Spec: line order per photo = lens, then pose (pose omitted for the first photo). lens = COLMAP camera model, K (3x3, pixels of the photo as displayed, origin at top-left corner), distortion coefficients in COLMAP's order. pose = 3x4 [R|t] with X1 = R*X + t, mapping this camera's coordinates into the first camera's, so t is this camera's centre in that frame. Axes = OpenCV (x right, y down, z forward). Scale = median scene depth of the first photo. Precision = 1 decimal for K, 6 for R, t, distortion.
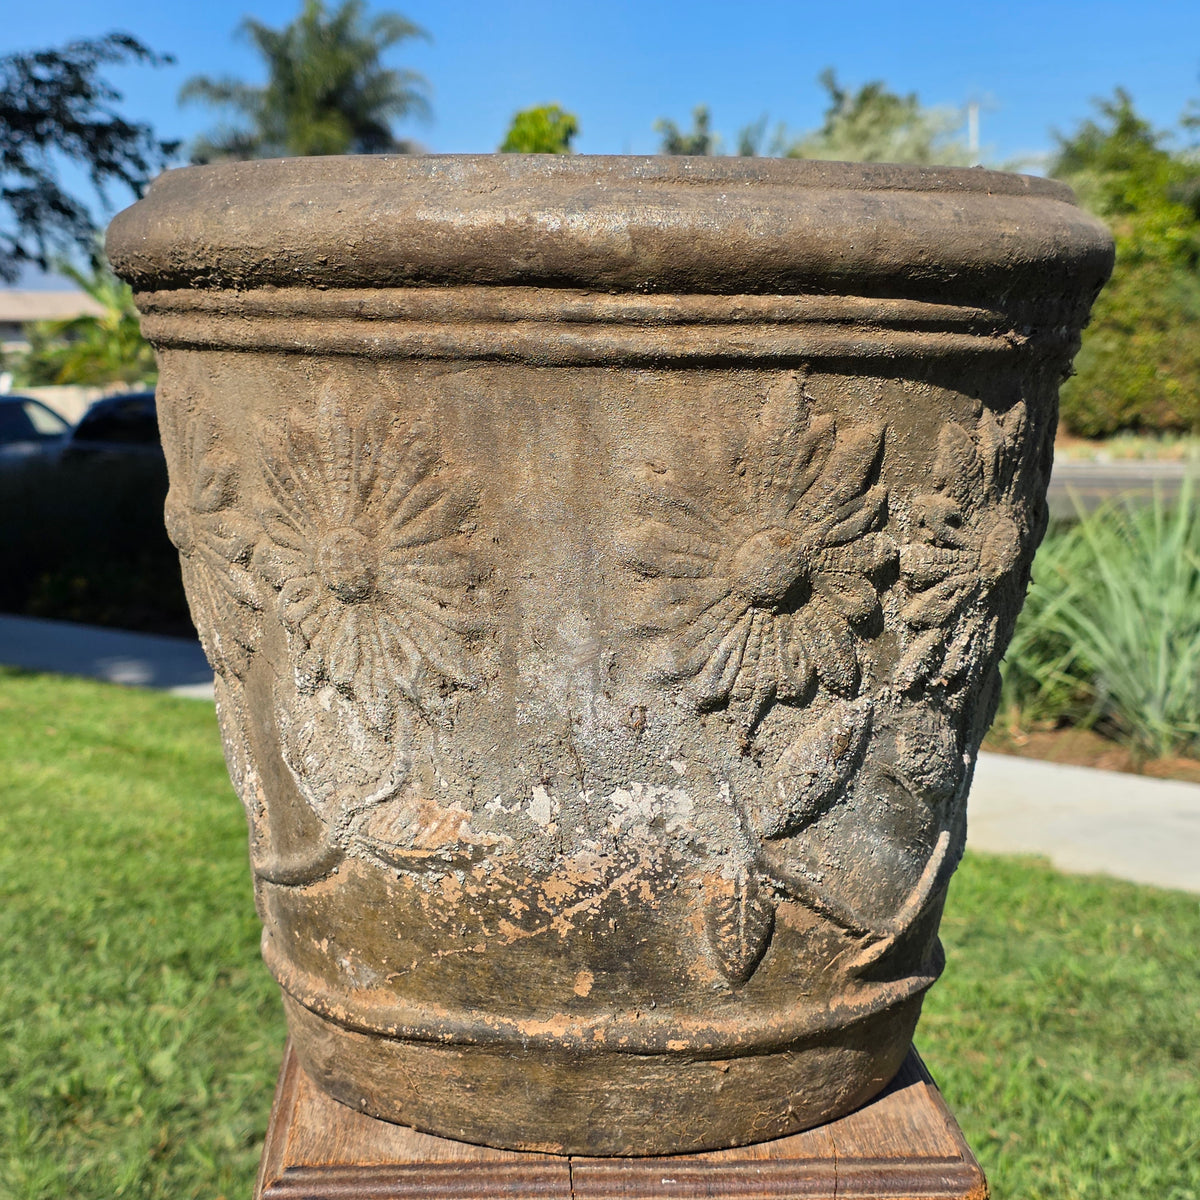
lens RADIAL K [[2367.3, 0, 572.4], [0, 2367.3, 626.6], [0, 0, 1]] dist [0.171022, -0.788596]
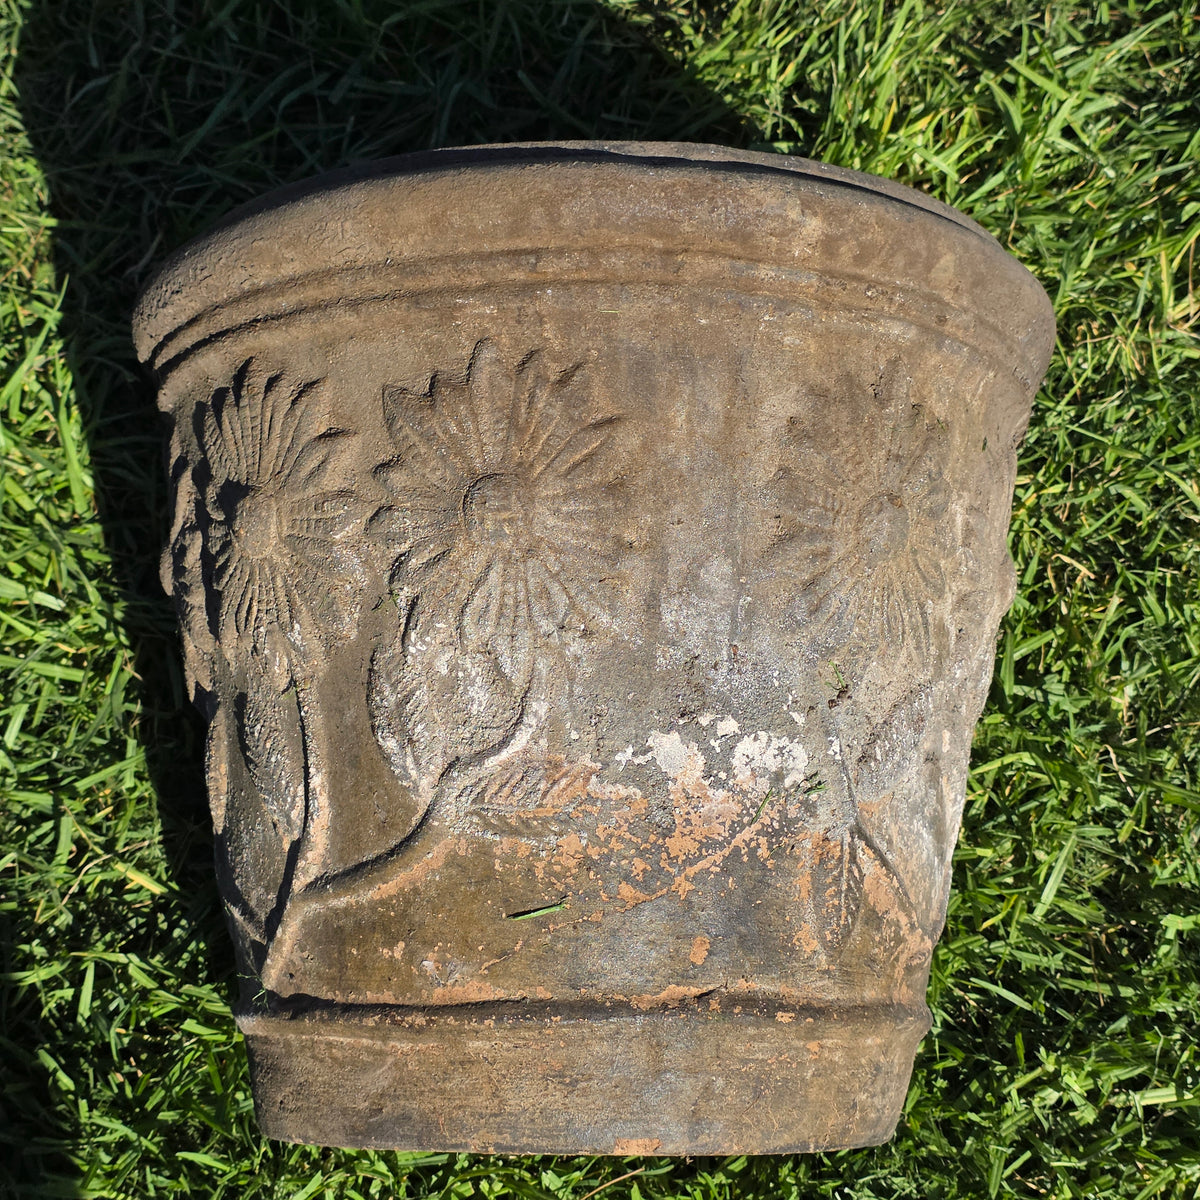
lens RADIAL K [[2358.8, 0, 591.7], [0, 2358.8, 598.2], [0, 0, 1]] dist [0.184074, -0.789065]
pose [[0.937327, 0.065773, 0.342188, -0.102898], [0.048950, 0.947431, -0.316194, 0.085446], [-0.344997, 0.313127, 0.884833, 0.022616]]
